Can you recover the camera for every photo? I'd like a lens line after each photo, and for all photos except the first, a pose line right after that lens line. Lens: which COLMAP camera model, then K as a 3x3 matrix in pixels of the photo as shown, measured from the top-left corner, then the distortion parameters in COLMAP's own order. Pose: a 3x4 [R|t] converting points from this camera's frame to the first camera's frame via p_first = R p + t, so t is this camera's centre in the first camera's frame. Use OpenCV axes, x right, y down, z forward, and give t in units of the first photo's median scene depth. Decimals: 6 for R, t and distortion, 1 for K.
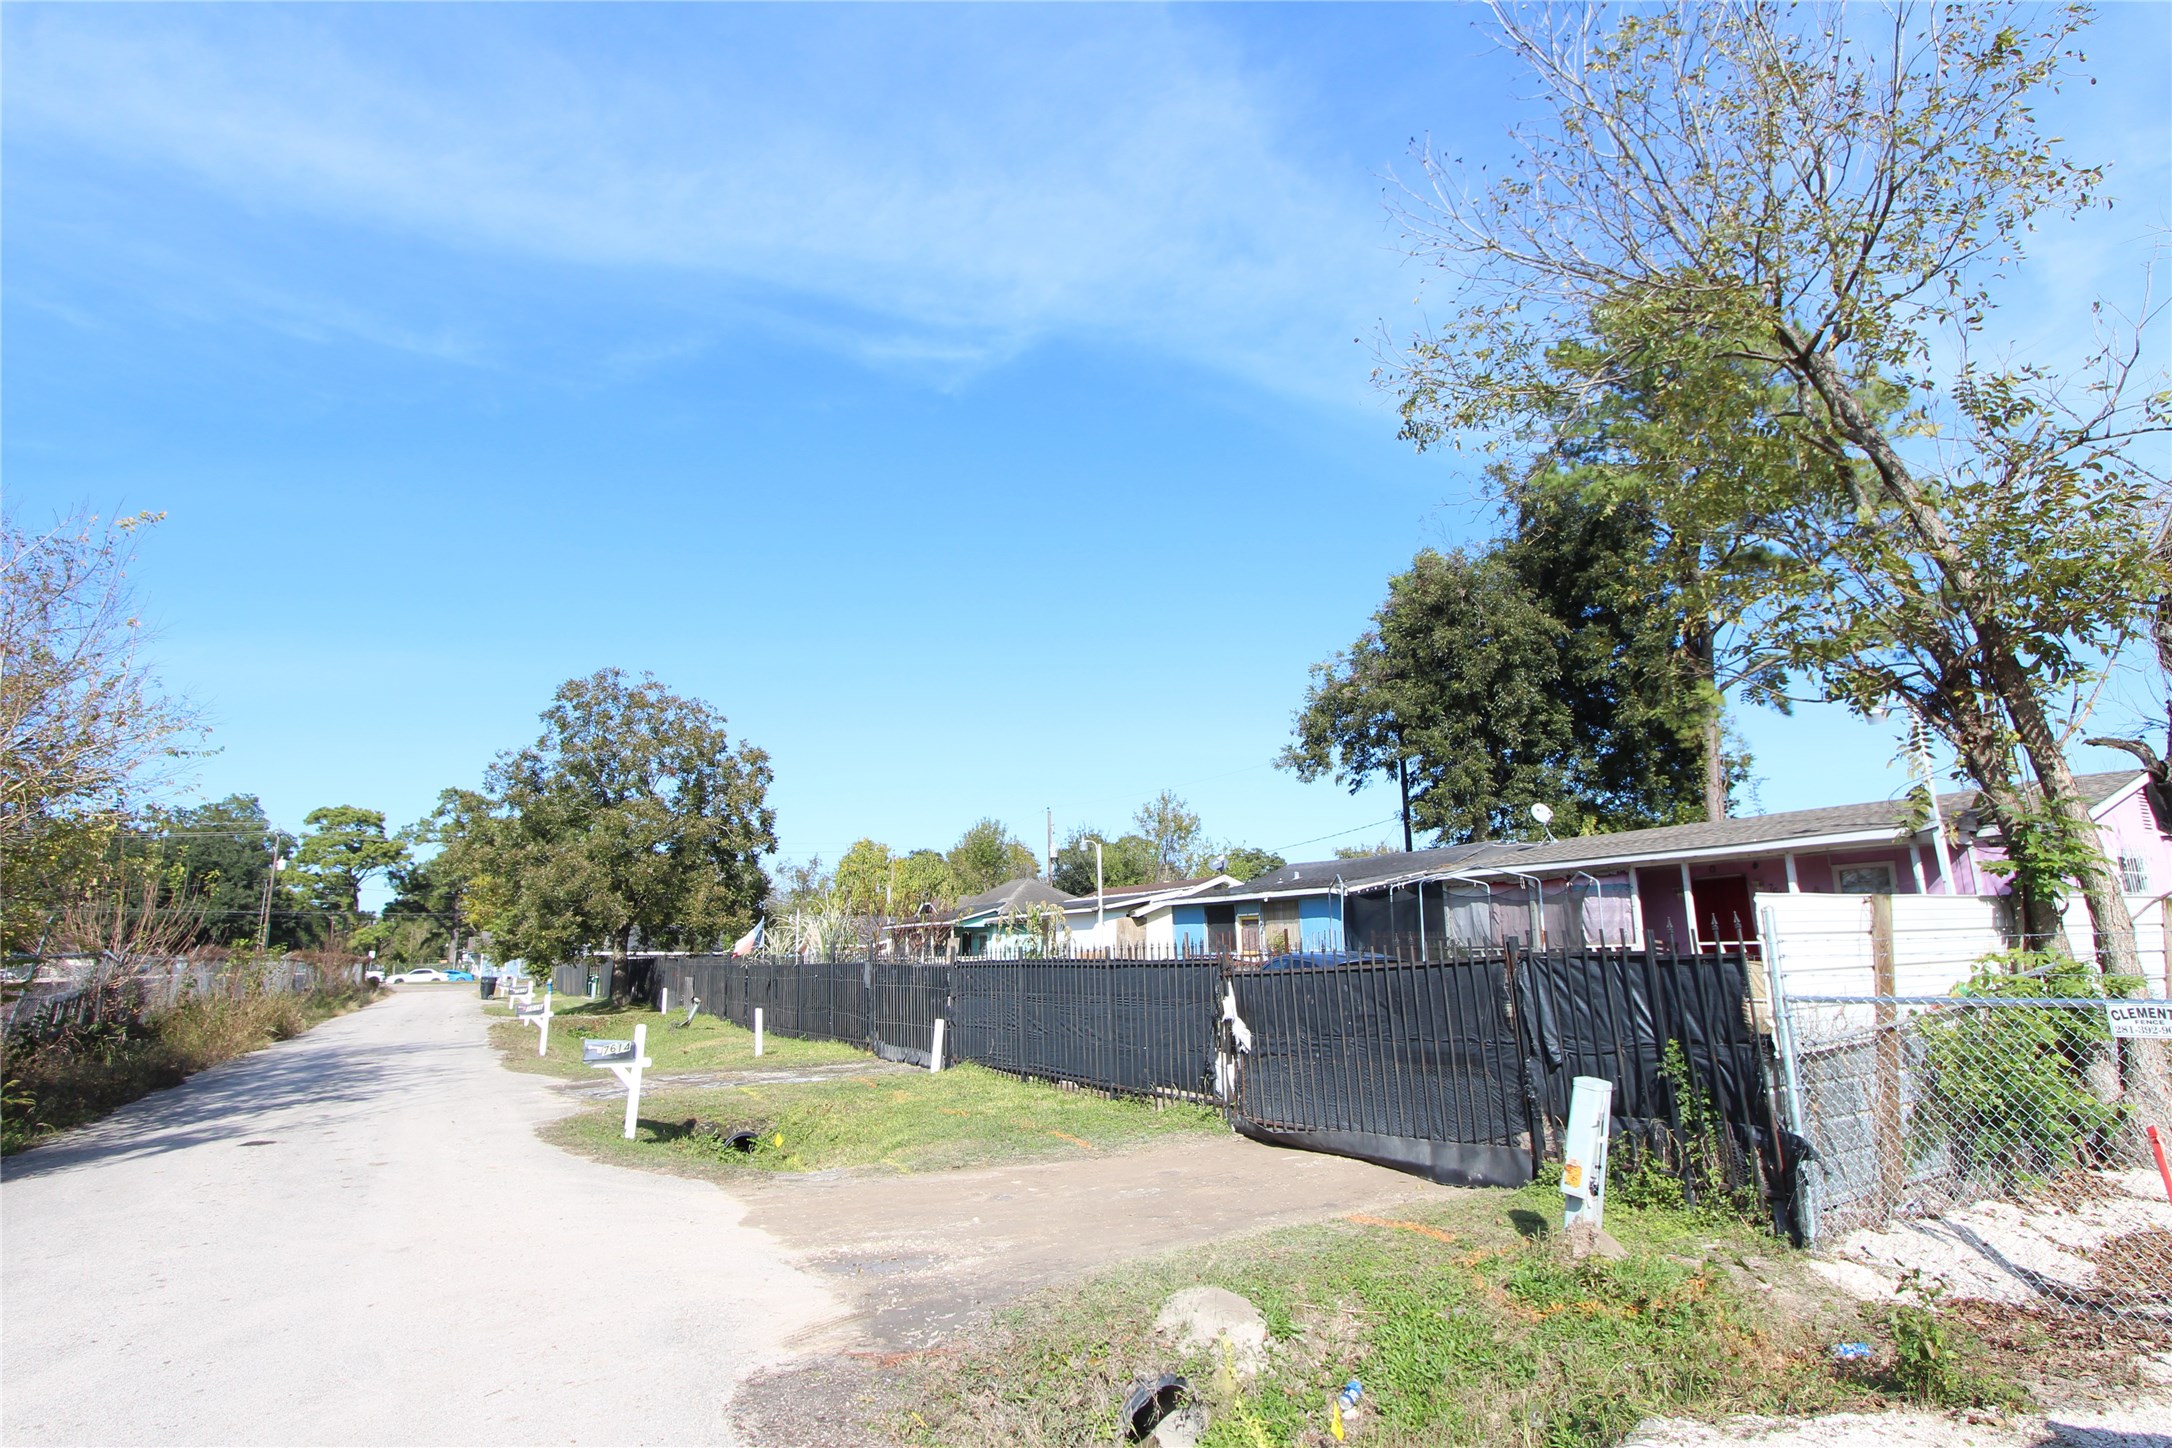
lens RADIAL K [[1135.5, 0, 1079.0], [0, 1135.5, 714.3], [0, 0, 1]] dist [-0.016163, 0.001898]
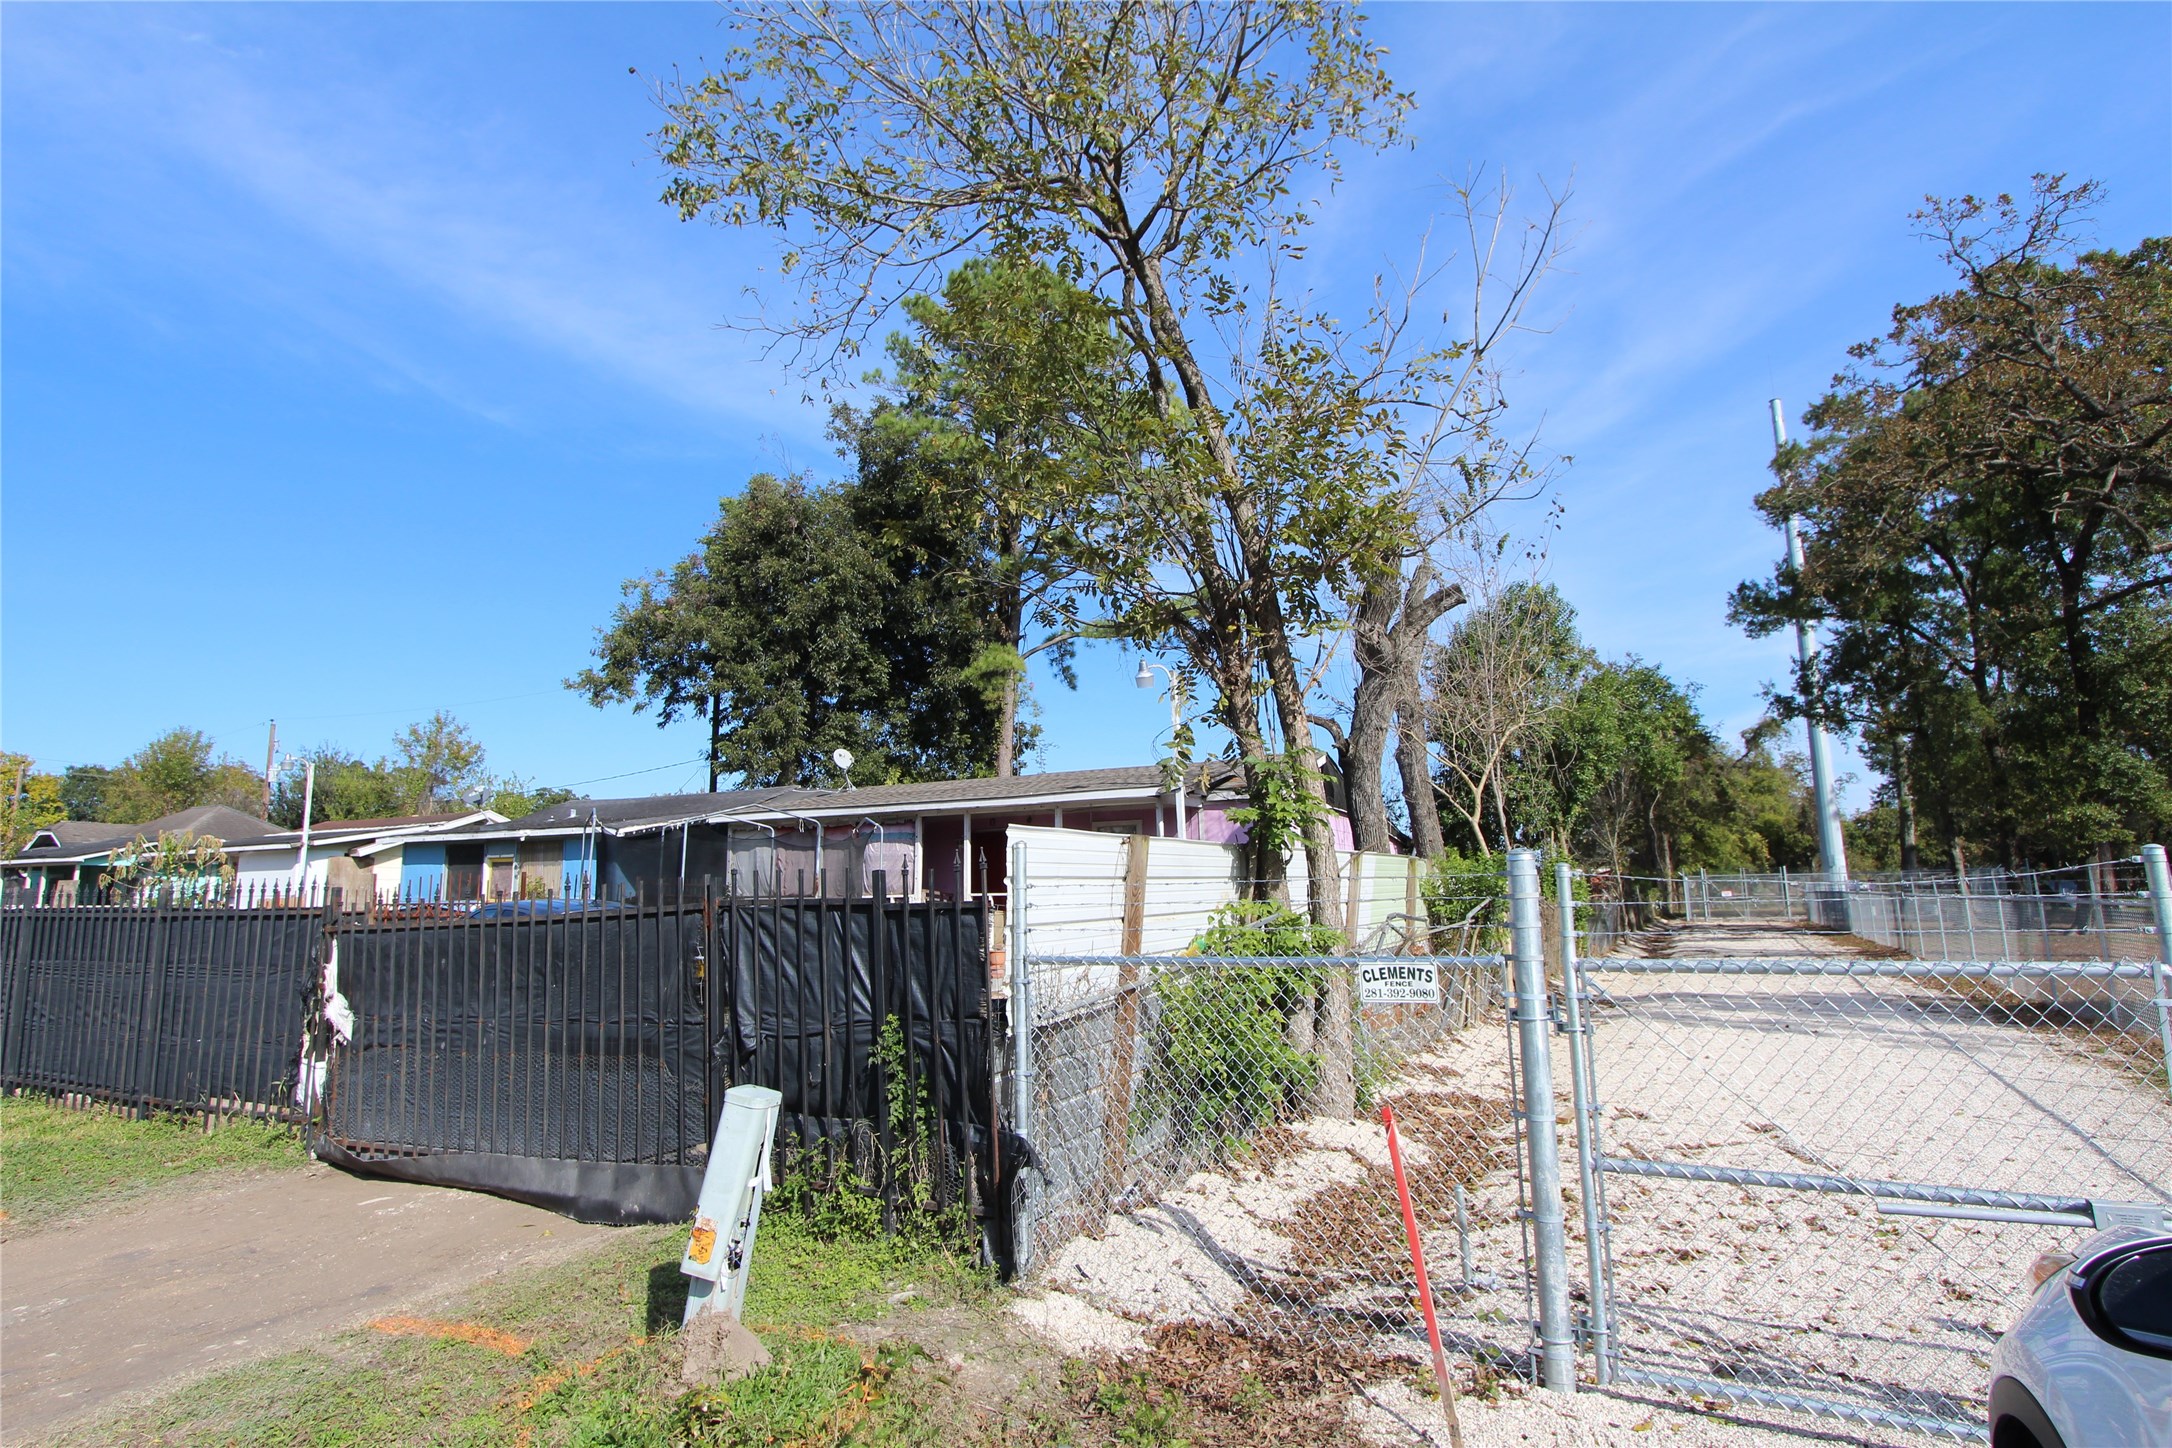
lens RADIAL K [[1135.5, 0, 1079.0], [0, 1135.5, 714.3], [0, 0, 1]] dist [-0.016163, 0.001898]
pose [[0.839621, 0.089916, 0.535678, 0.148639], [-0.112429, 0.993615, 0.009439, 0.048529], [-0.531409, -0.068151, 0.844370, 0.221295]]
